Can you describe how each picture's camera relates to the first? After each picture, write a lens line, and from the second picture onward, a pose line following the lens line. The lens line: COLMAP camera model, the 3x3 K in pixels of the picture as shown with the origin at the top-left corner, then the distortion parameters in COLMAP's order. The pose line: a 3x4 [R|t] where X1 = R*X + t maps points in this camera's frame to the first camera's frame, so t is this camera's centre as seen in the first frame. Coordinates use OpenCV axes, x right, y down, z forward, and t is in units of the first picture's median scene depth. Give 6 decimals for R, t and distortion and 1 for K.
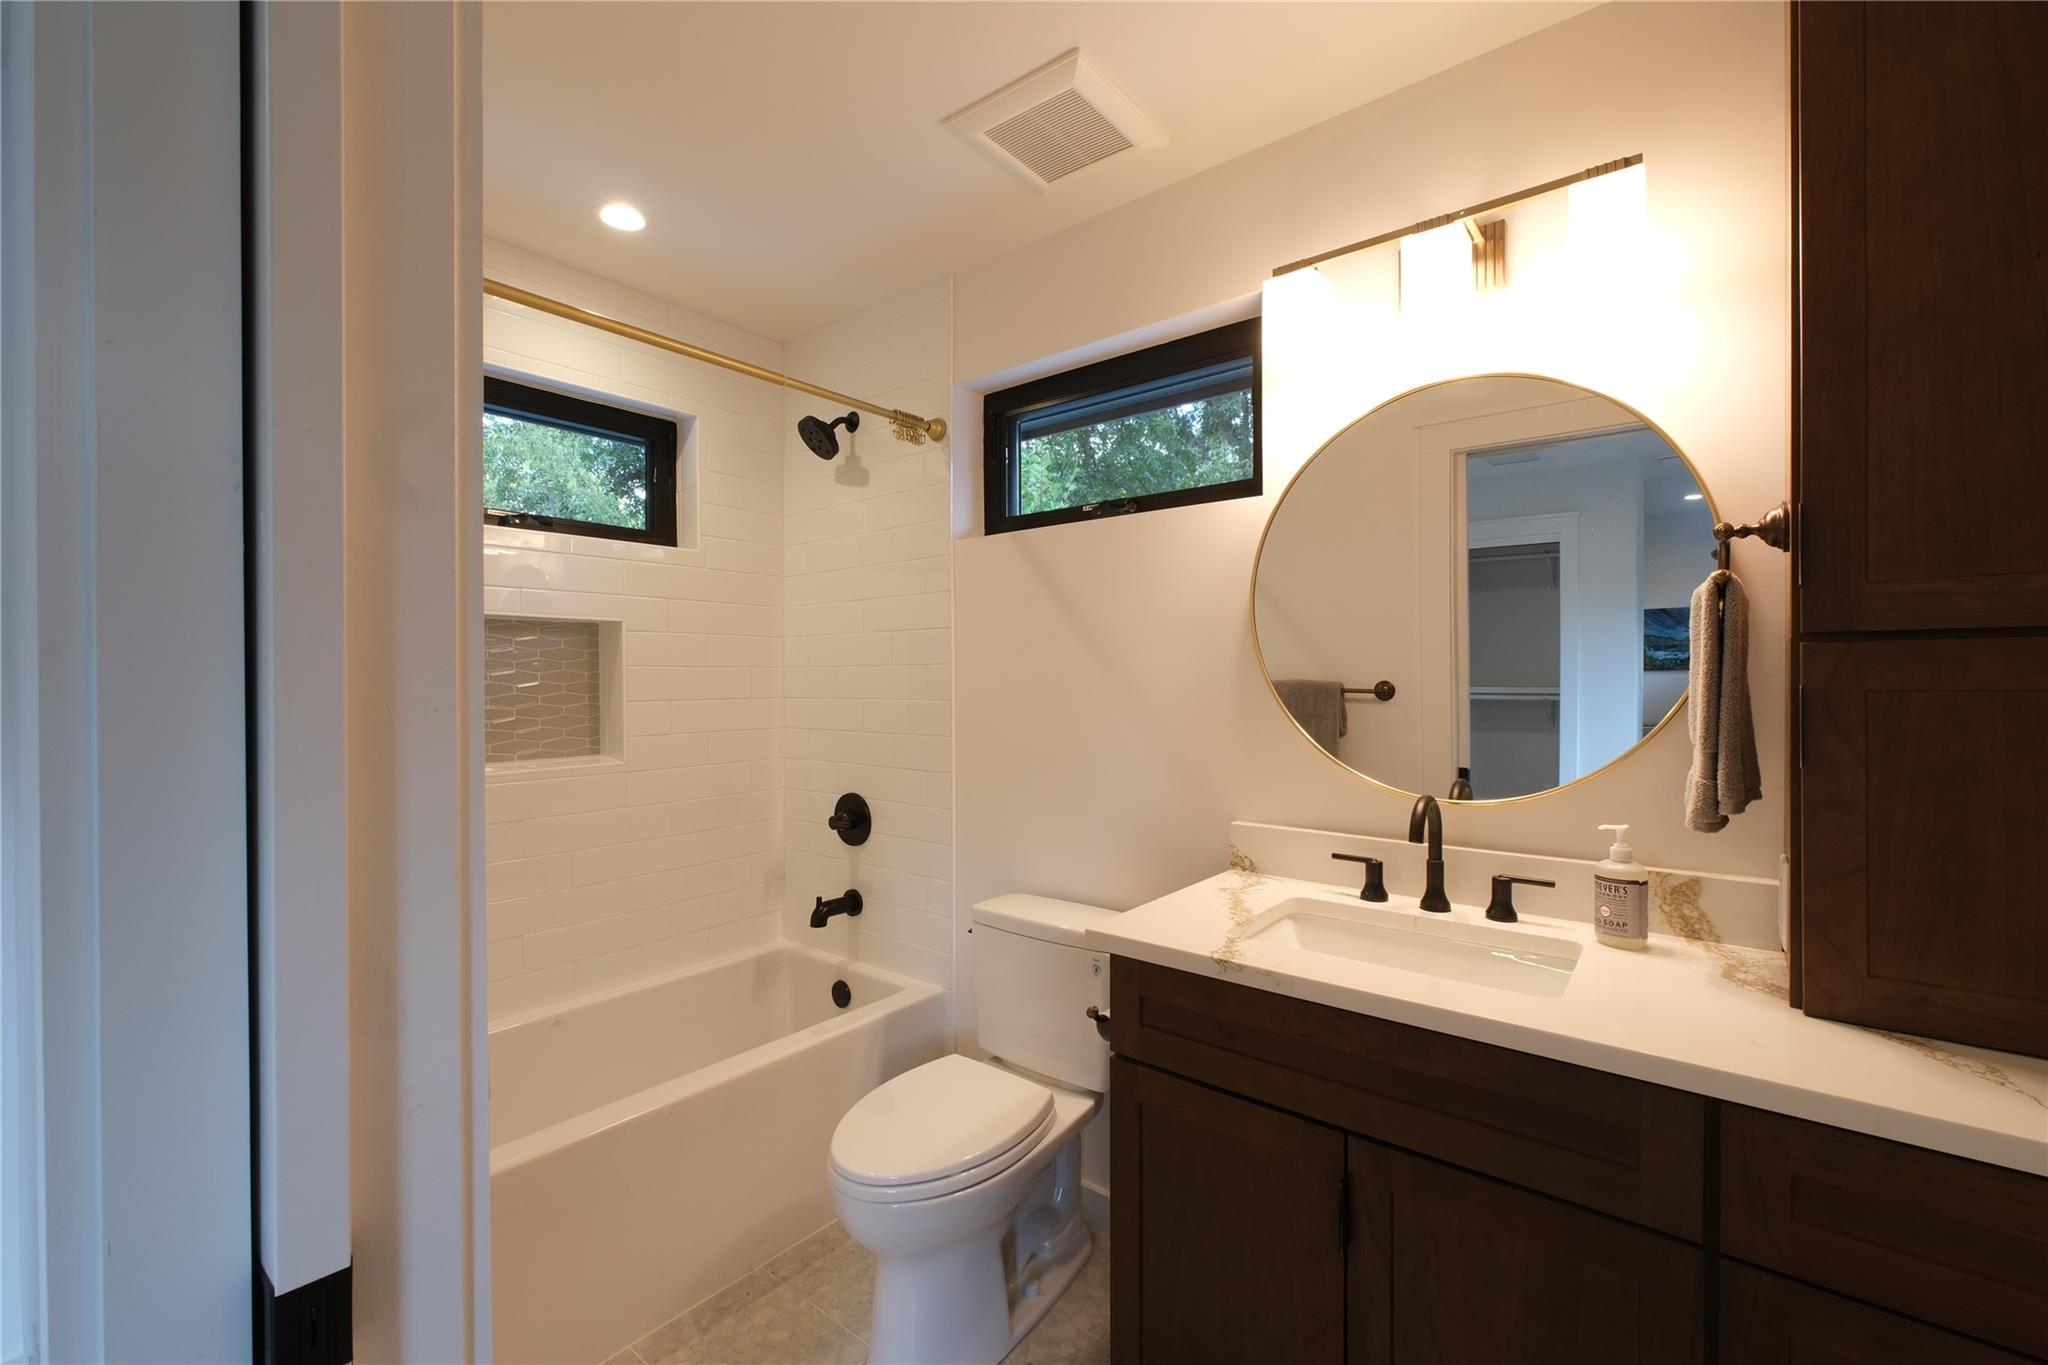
lens RADIAL K [[849.4, 0, 1028.4], [0, 849.4, 683.1], [0, 0, 1]] dist [0.001282, -0.000361]
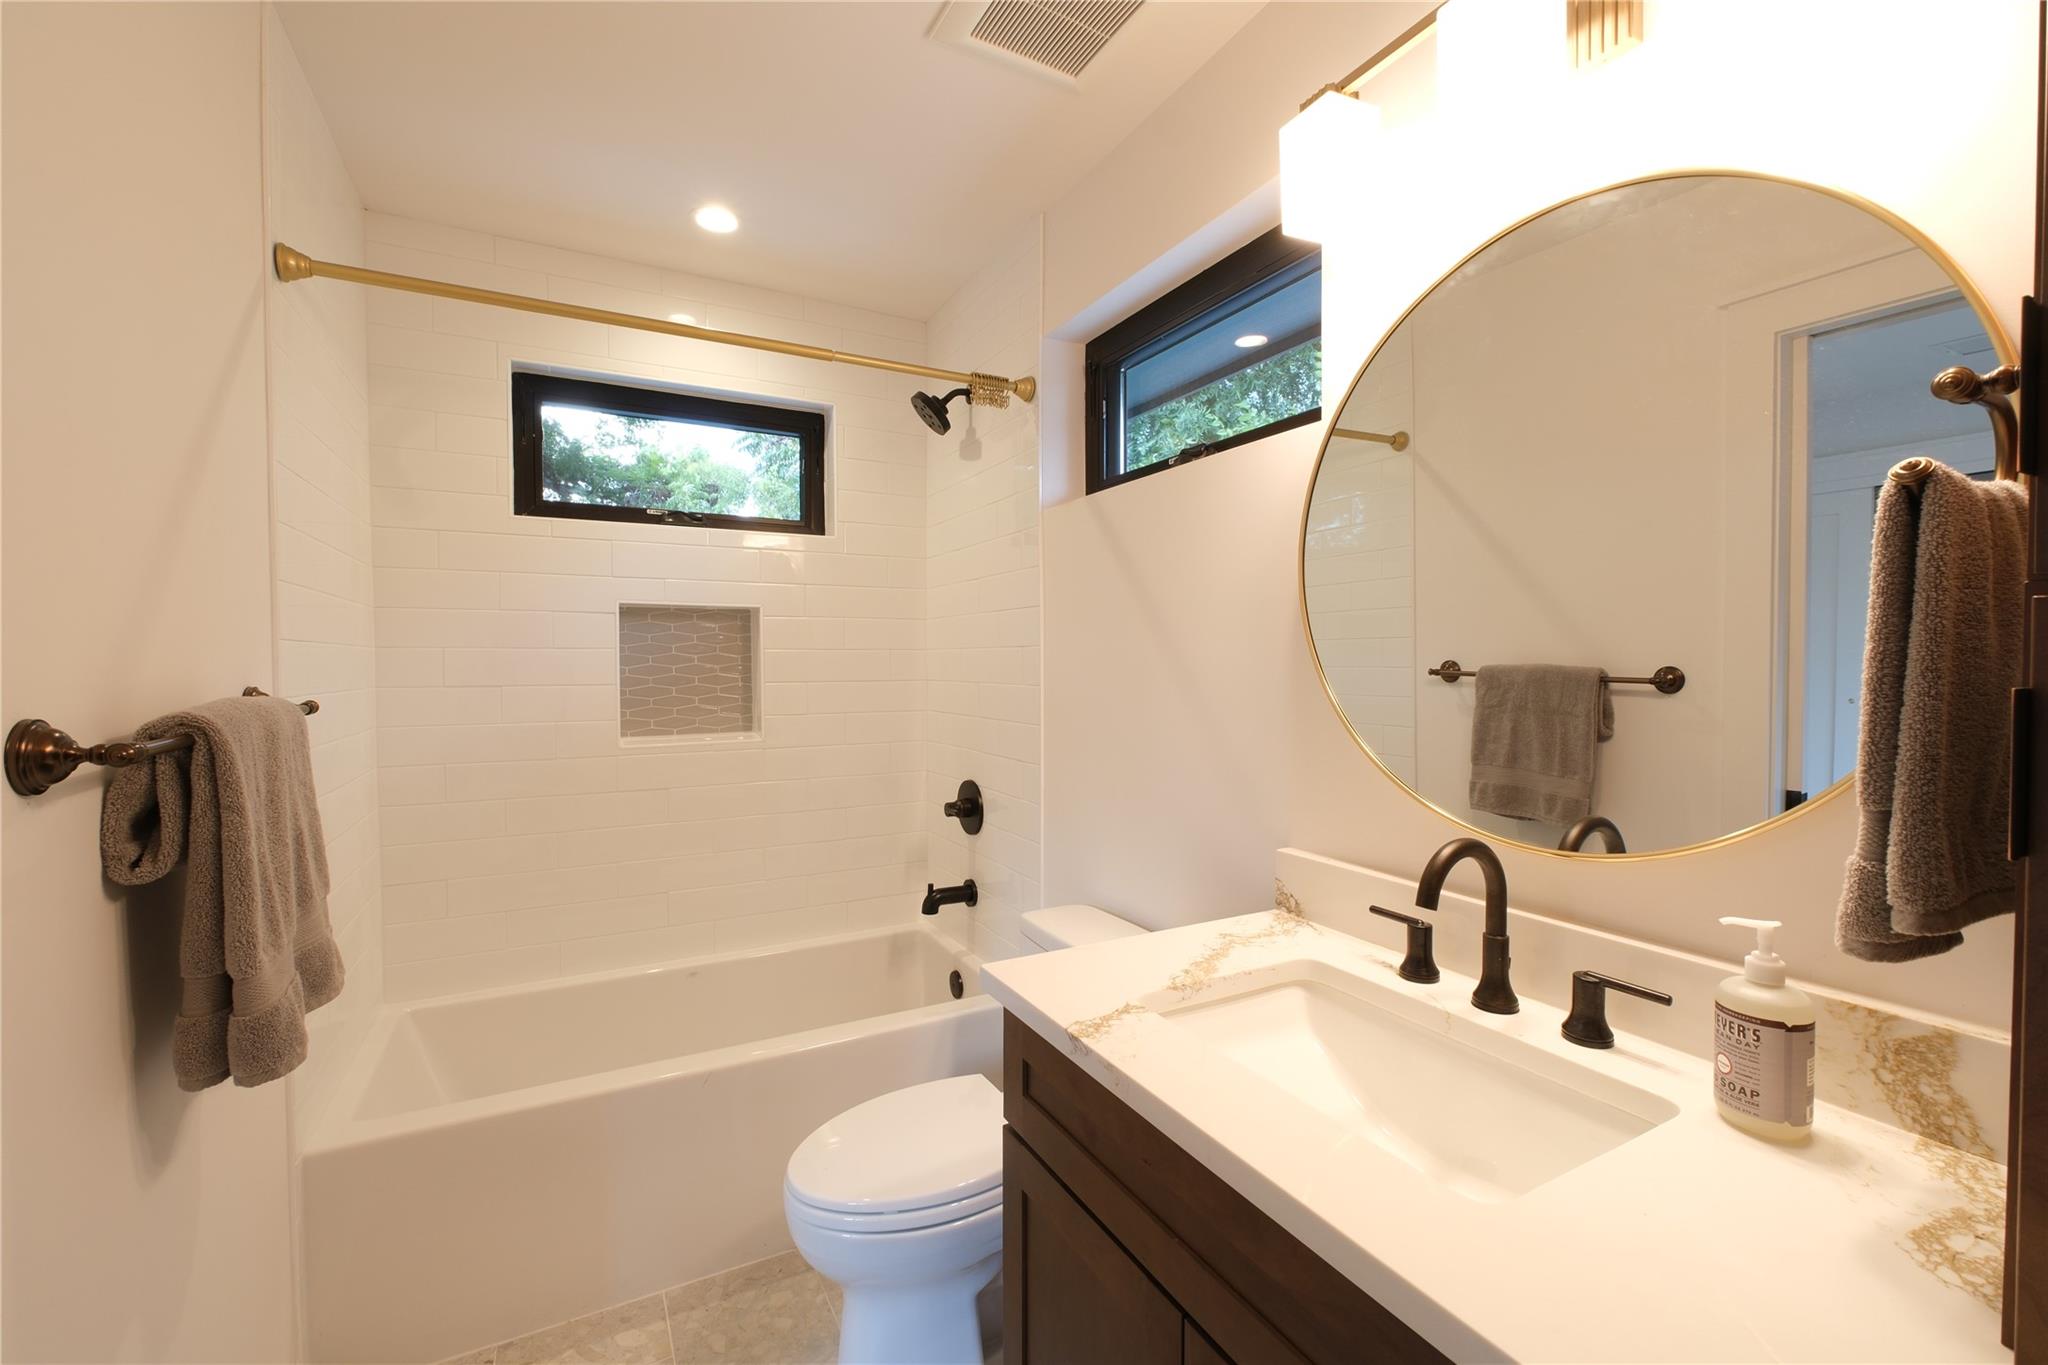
lens RADIAL K [[847.4, 0, 1033.0], [0, 847.4, 686.8], [0, 0, 1]] dist [0.001366, 0.000111]
pose [[0.924115, 0.014375, -0.381845, 0.329197], [-0.004661, 0.999642, 0.026353, -0.003697], [0.382087, -0.022573, 0.923851, 0.202709]]
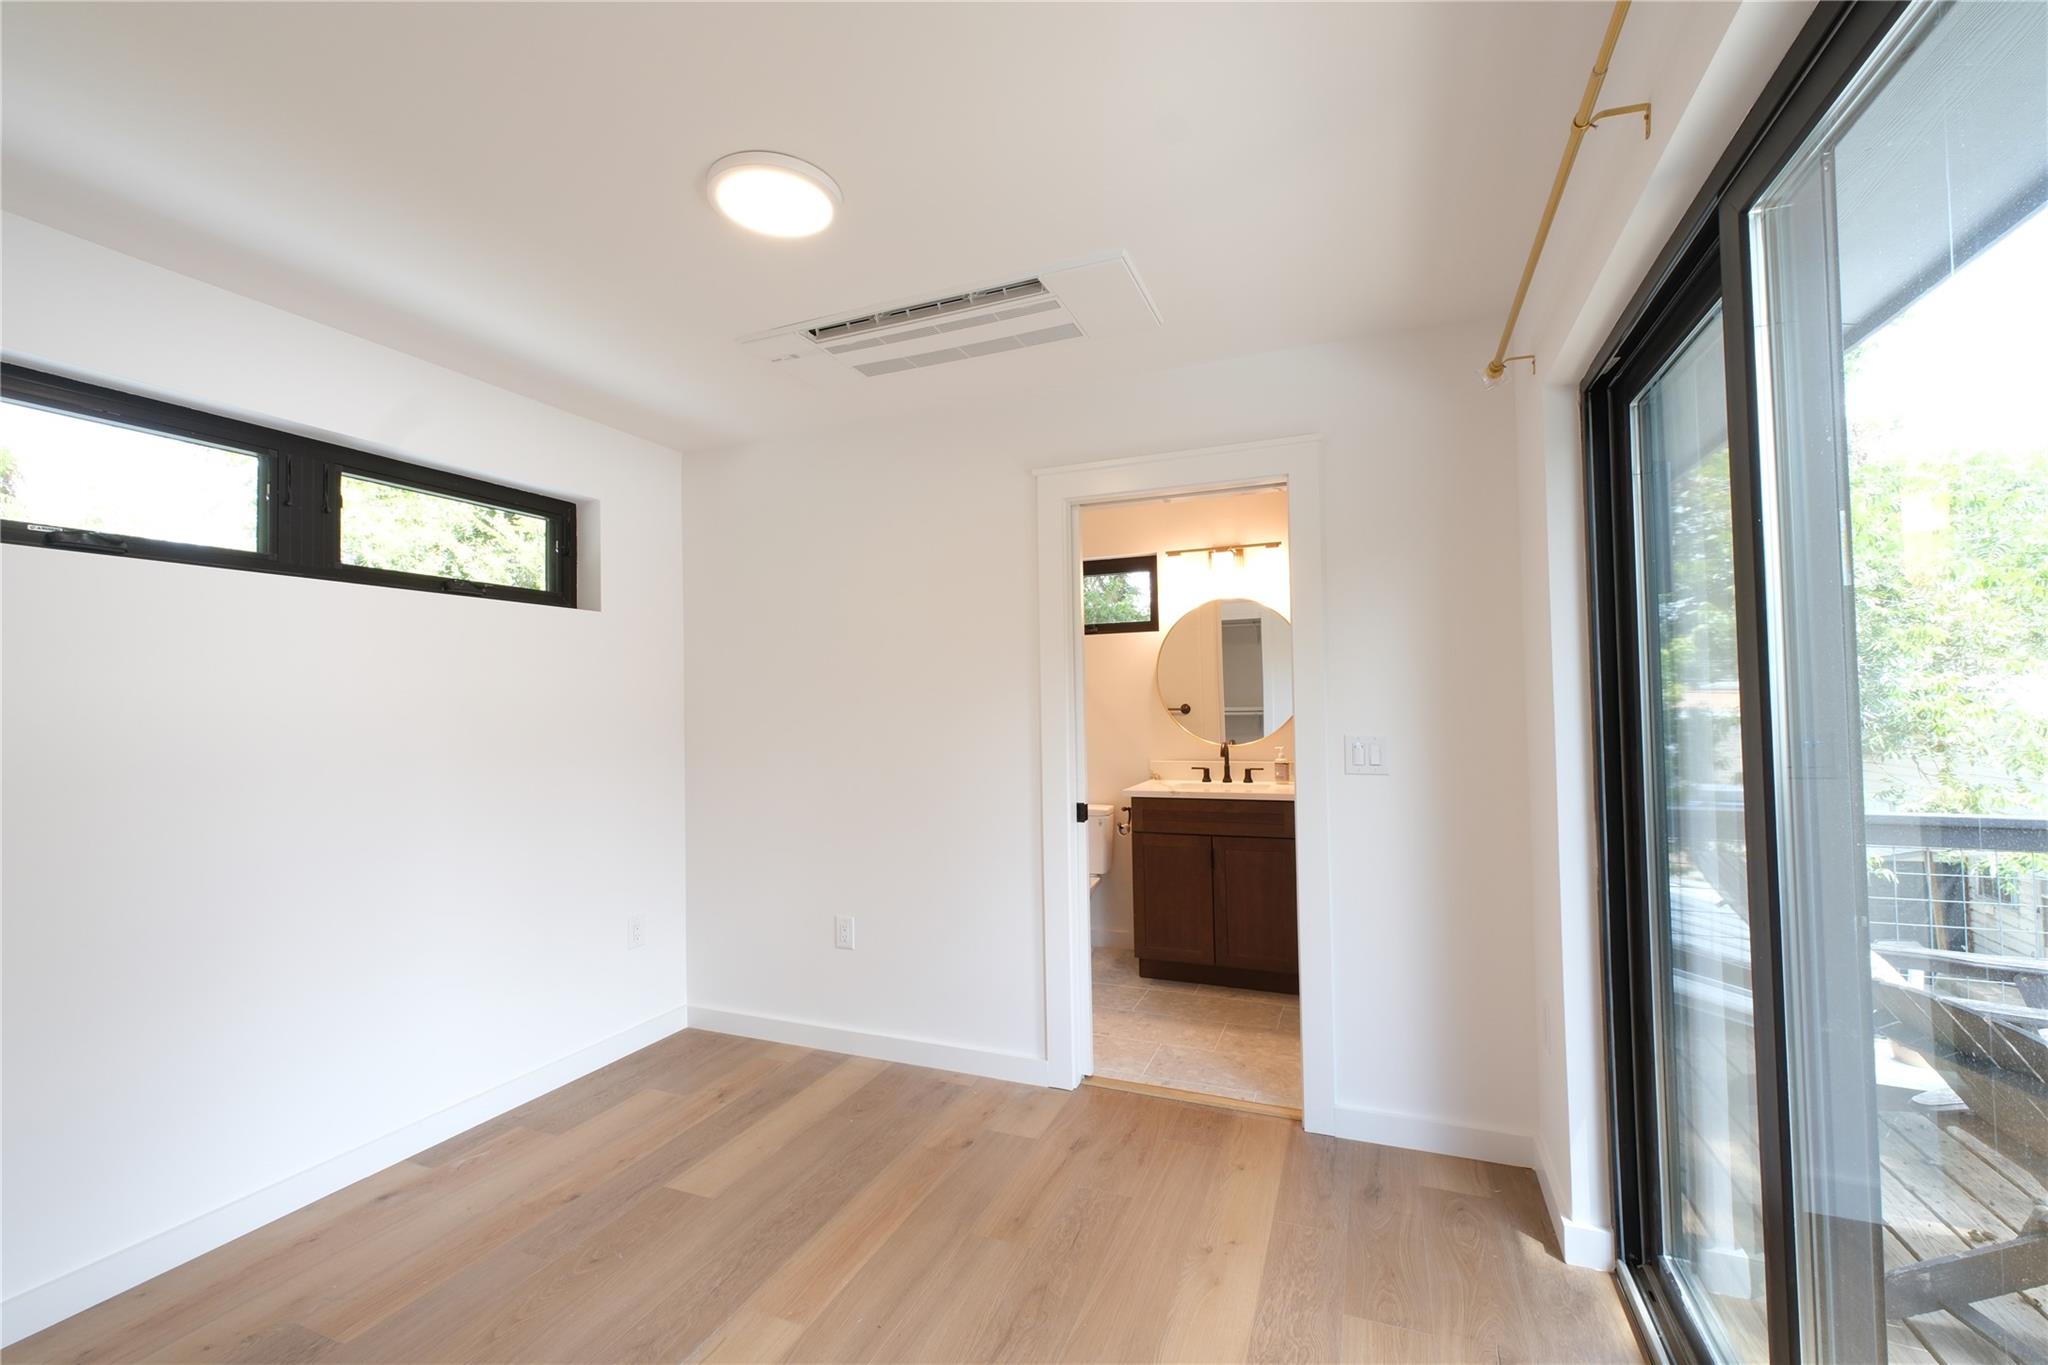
lens RADIAL K [[849.4, 0, 1028.4], [0, 849.4, 683.1], [0, 0, 1]] dist [0.001282, -0.000361]
pose [[0.958487, -0.006987, 0.285049, -0.824094], [0.017047, 0.999316, -0.032823, 0.010779], [-0.284625, 0.036320, 0.957951, -1.319471]]
